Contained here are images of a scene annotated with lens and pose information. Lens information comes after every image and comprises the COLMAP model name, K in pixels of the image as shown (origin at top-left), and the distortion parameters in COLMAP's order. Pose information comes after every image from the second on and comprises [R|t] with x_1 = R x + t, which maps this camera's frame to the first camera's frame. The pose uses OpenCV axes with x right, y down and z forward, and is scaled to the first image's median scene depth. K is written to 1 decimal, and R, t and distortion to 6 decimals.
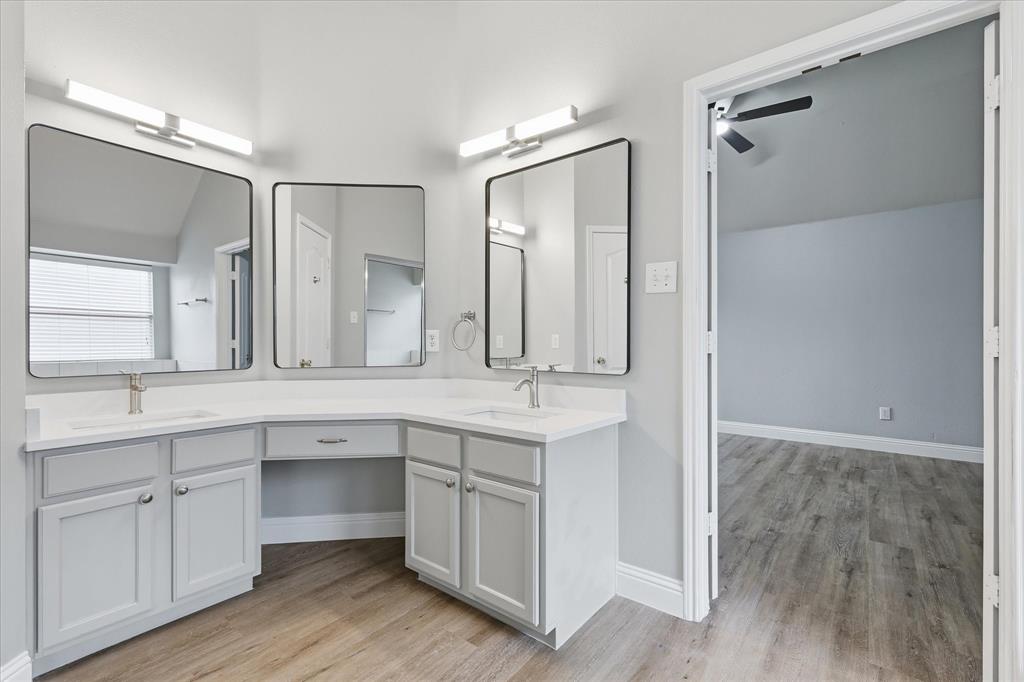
lens RADIAL K [[449.7, 0, 527.9], [0, 449.7, 341.1], [0, 0, 1]] dist [0.002173, 0.001402]
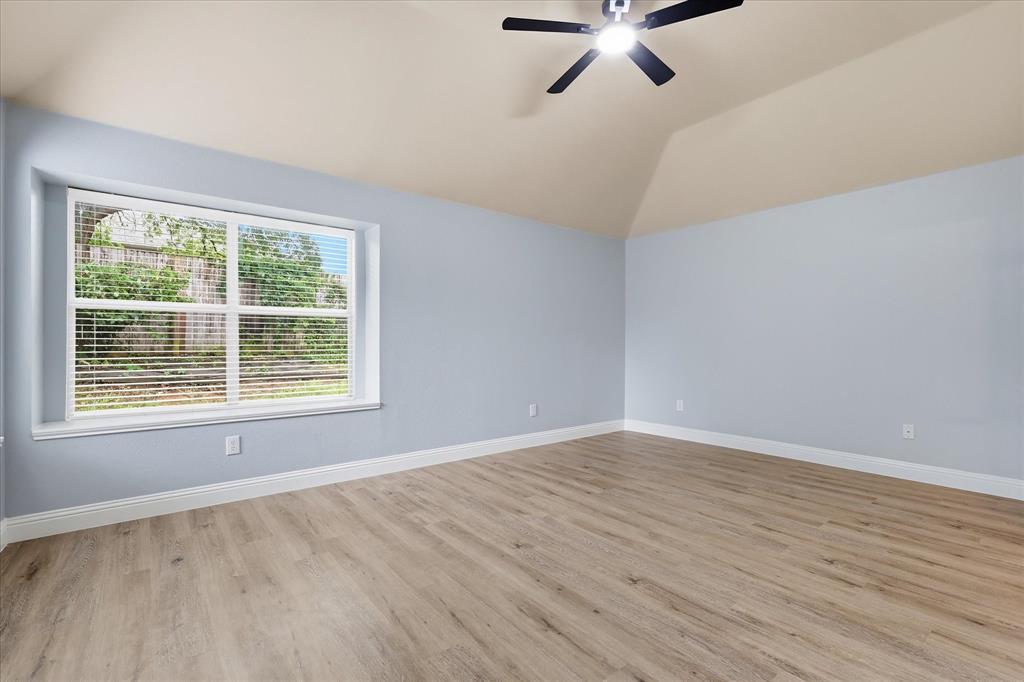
lens RADIAL K [[449.7, 0, 509.7], [0, 449.7, 341.8], [0, 0, 1]] dist [0.002173, 0.001402]
pose [[0.253976, 0.007223, 0.967184, -0.476198], [-0.003033, 0.999973, -0.006671, 0.005781], [-0.967206, -0.001239, 0.253991, 1.432159]]
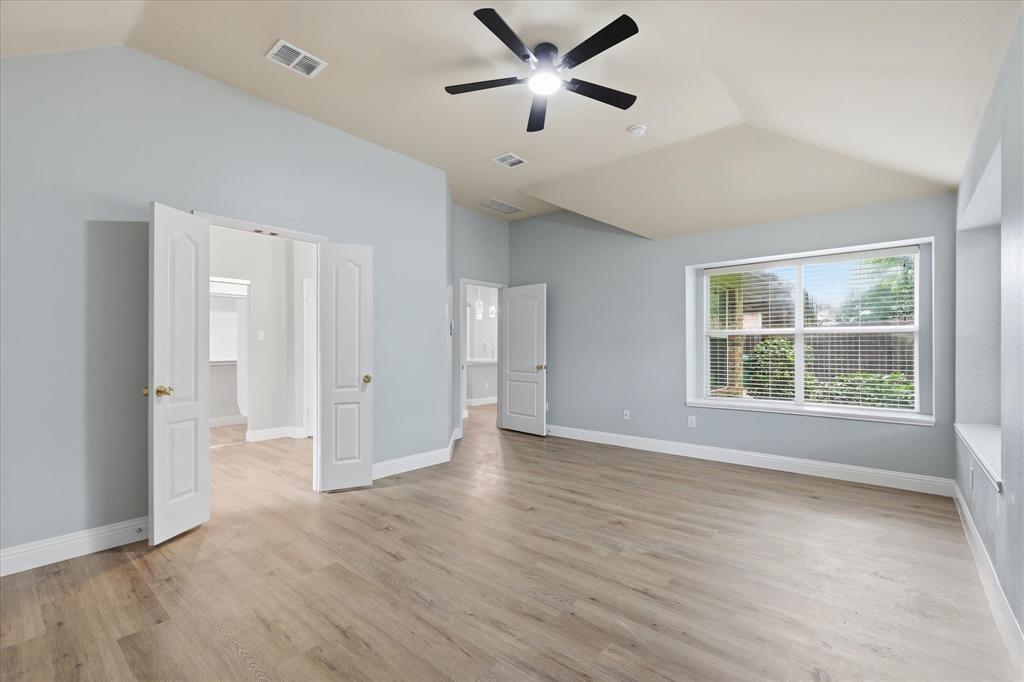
lens RADIAL K [[449.7, 0, 516.4], [0, 449.7, 347.9], [0, 0, 1]] dist [0.002173, 0.001402]
pose [[-0.046982, 0.000231, -0.998896, 1.731355], [0.008562, 0.999963, -0.000172, -0.036249], [0.998859, -0.008560, -0.046982, 1.442207]]
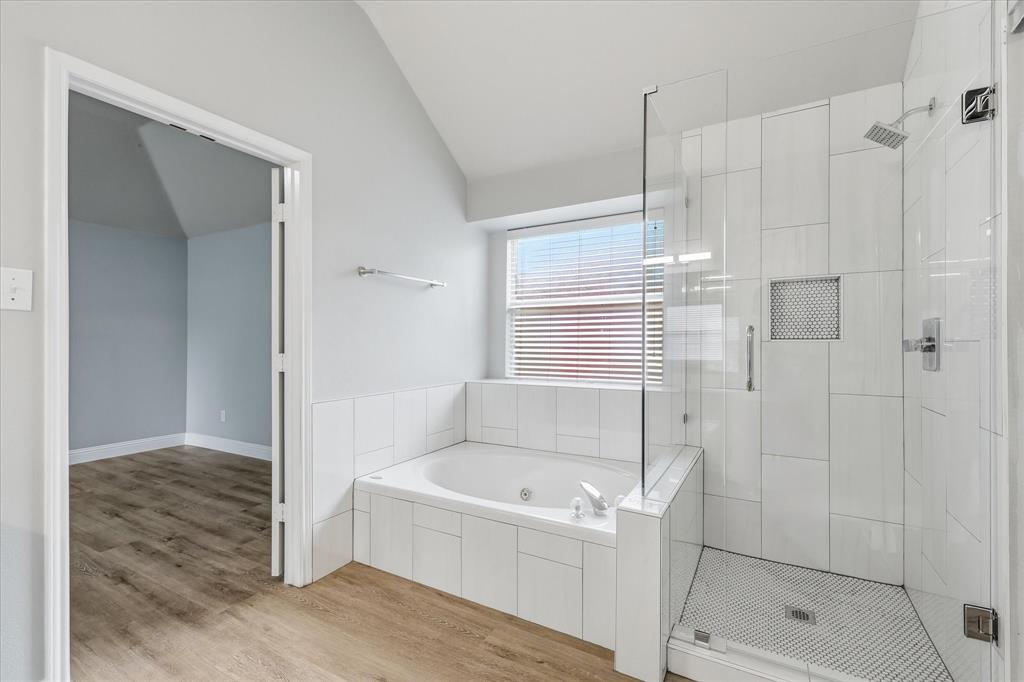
lens RADIAL K [[449.7, 0, 506.5], [0, 449.7, 338.4], [0, 0, 1]] dist [0.002173, 0.001402]
pose [[-0.133917, 0.008806, 0.990953, -0.391325], [-0.003294, 0.999951, -0.009331, -0.041579], [-0.990987, -0.004514, -0.133882, 0.216720]]
